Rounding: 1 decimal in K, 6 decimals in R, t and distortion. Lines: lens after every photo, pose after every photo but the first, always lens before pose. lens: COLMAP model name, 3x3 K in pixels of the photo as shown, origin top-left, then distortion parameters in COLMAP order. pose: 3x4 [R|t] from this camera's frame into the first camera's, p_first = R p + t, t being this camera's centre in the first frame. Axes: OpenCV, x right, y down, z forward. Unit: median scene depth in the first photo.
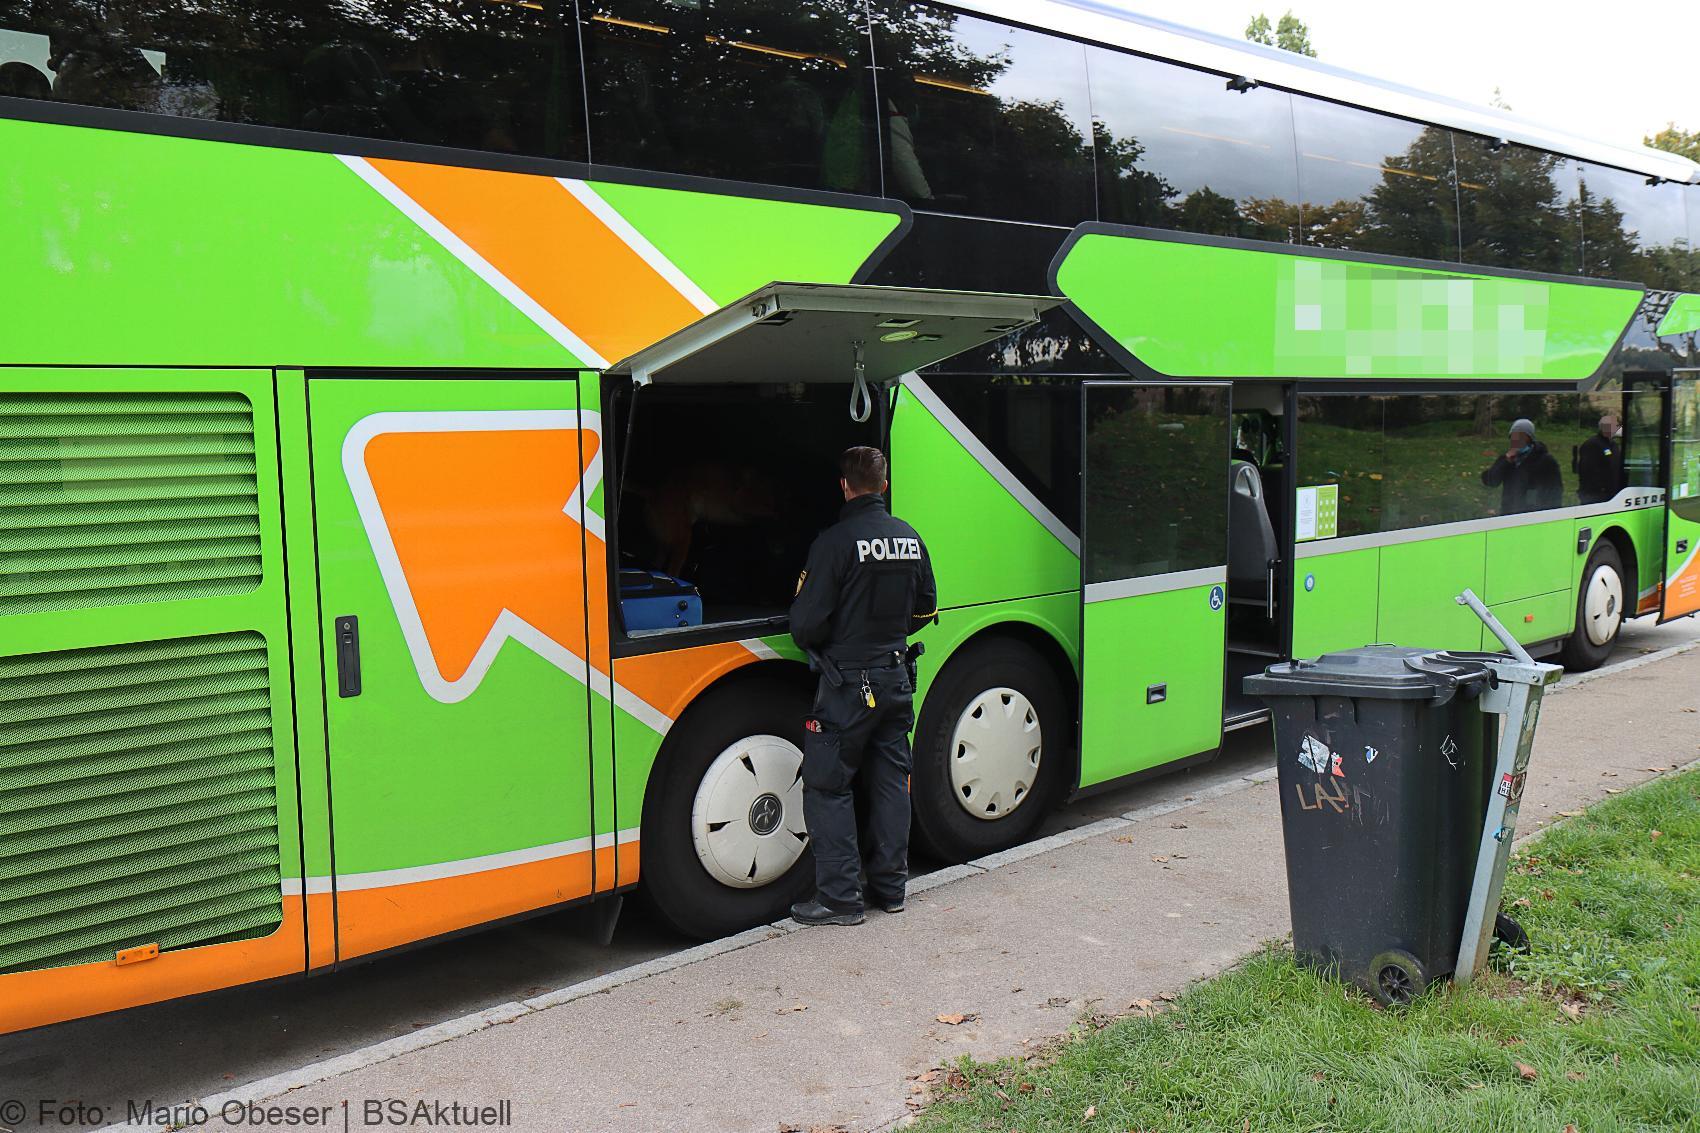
lens RADIAL K [[1425.1, 0, 849.8], [0, 1425.1, 573.9], [0, 0, 1]] dist [-0.009490, 0.014344]
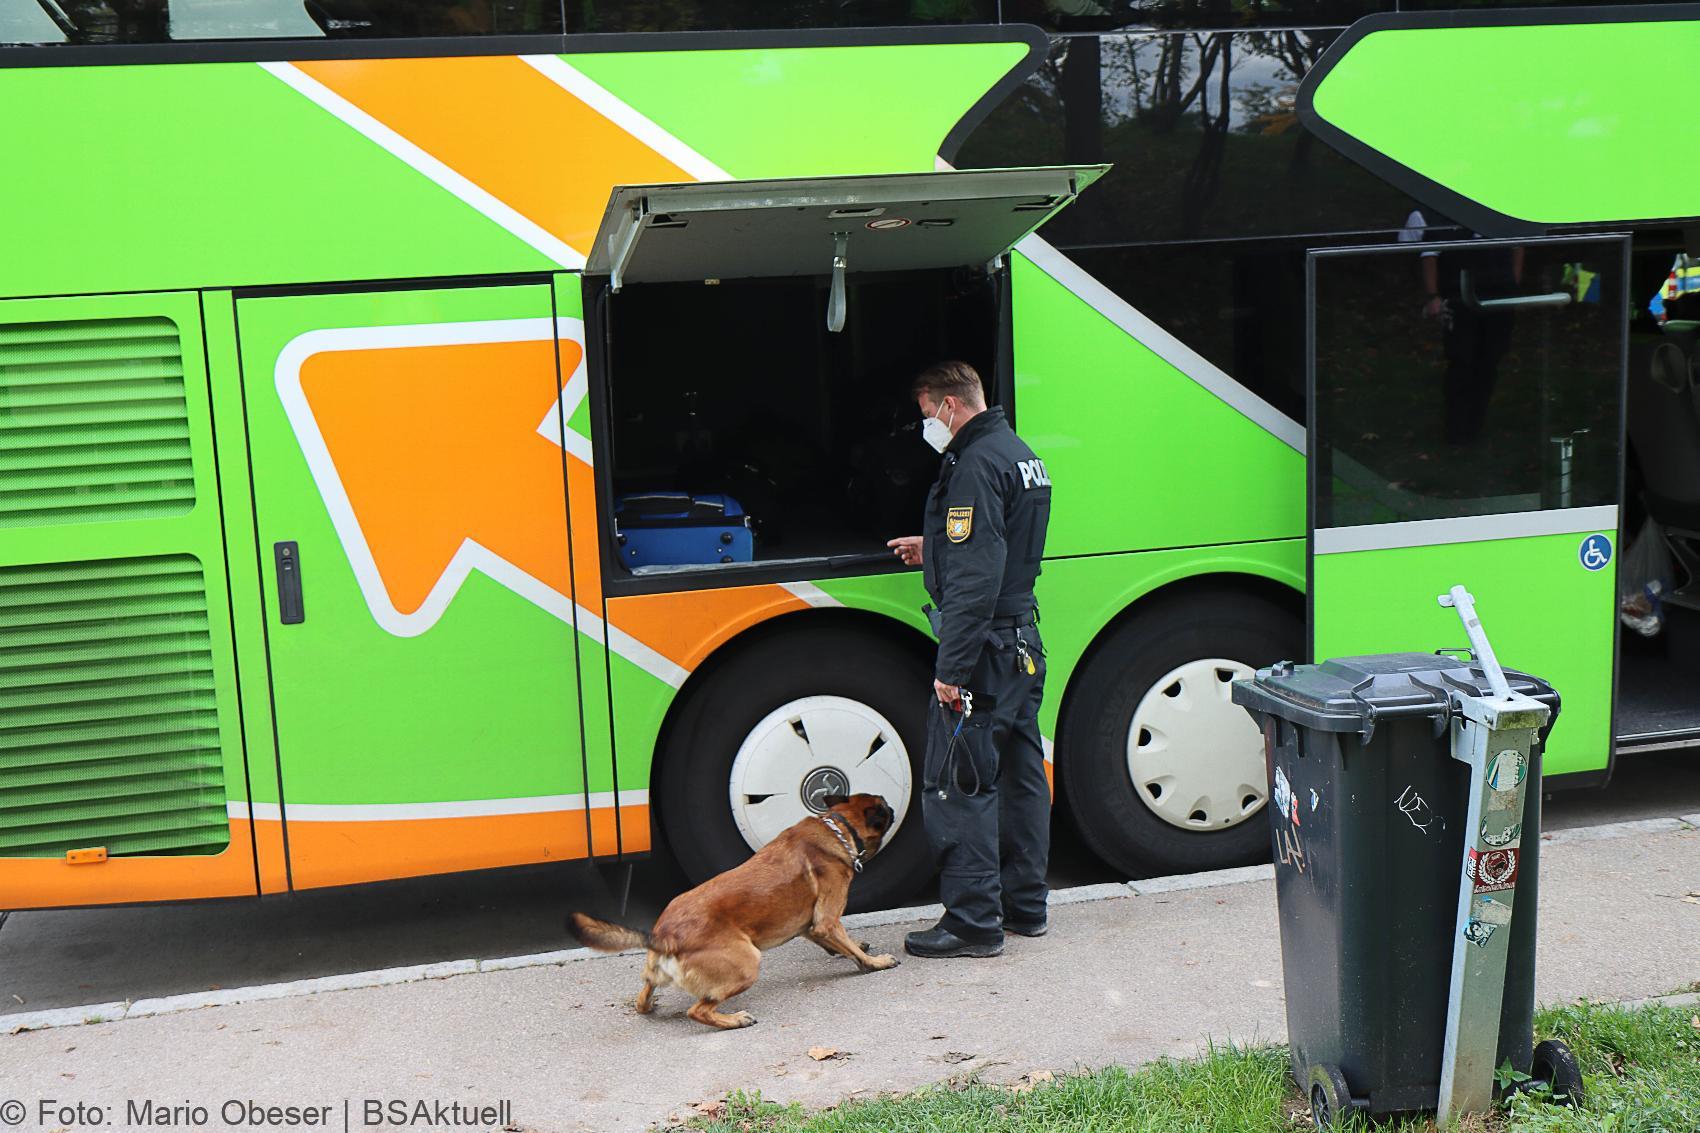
lens RADIAL K [[1961.1, 0, 846.7], [0, 1961.1, 572.9], [0, 0, 1]] dist [-0.001811, 0.000000]
pose [[0.882164, 0.057912, -0.467367, 0.551218], [-0.022873, 0.996508, 0.080306, -0.058885], [0.470386, -0.060153, 0.880408, 0.000282]]
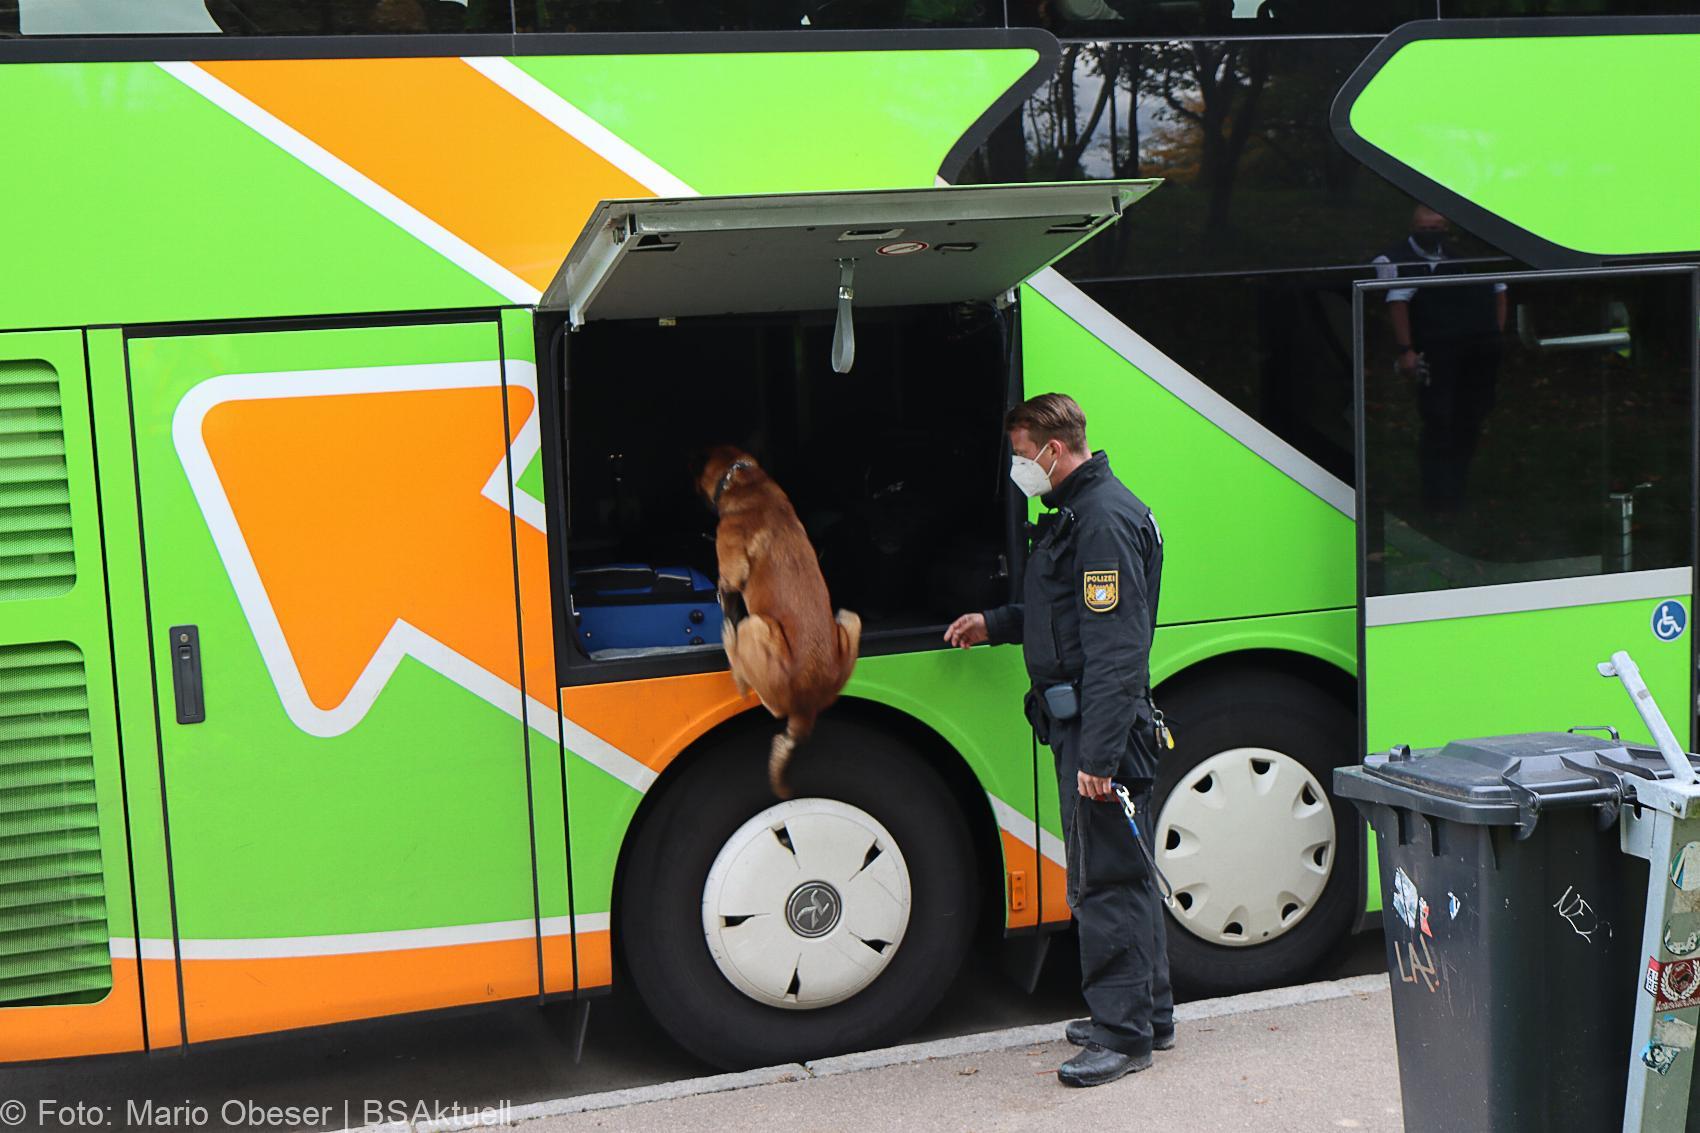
lens RADIAL K [[2161.6, 0, 843.9], [0, 2161.6, 557.7], [0, 0, 1]] dist [0.004726, 0.000000]
pose [[0.913602, 0.024214, -0.405888, 0.448351], [-0.014126, 0.999513, 0.027833, -0.044498], [0.406365, -0.019695, 0.913499, 0.017185]]
